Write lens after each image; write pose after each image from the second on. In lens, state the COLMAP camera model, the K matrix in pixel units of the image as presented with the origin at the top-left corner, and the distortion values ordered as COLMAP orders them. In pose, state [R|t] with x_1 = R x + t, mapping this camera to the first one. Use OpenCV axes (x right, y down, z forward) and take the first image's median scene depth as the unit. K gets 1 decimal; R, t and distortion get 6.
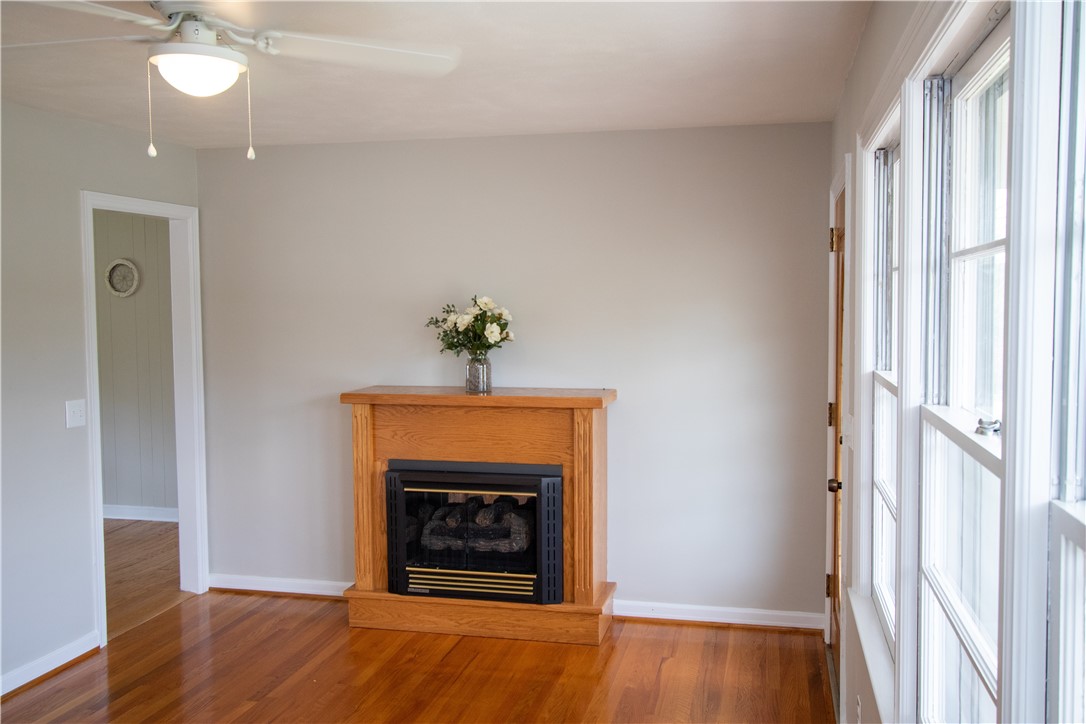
lens RADIAL K [[975.9, 0, 535.4], [0, 975.9, 358.8], [0, 0, 1]] dist [-0.019333, 0.043165]
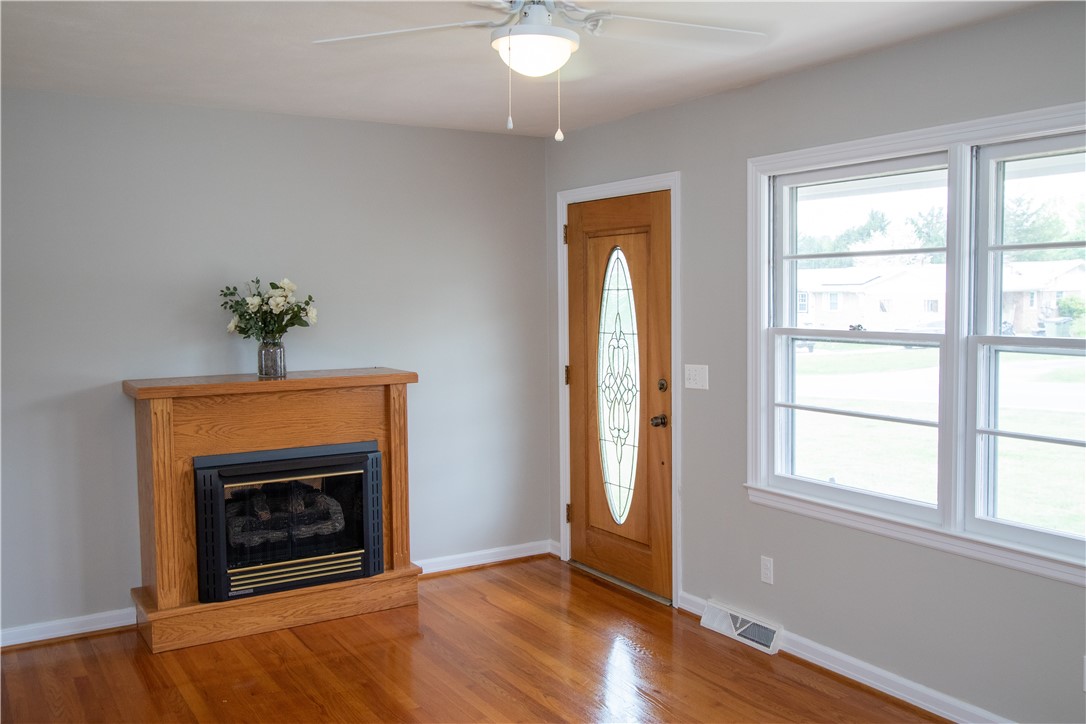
lens RADIAL K [[975.9, 0, 549.9], [0, 975.9, 353.8], [0, 0, 1]] dist [-0.019333, 0.043165]
pose [[0.710148, -0.046191, 0.702536, -0.559332], [0.046746, 0.998737, 0.018413, 0.006146], [-0.702499, 0.019765, 0.711410, 0.125497]]
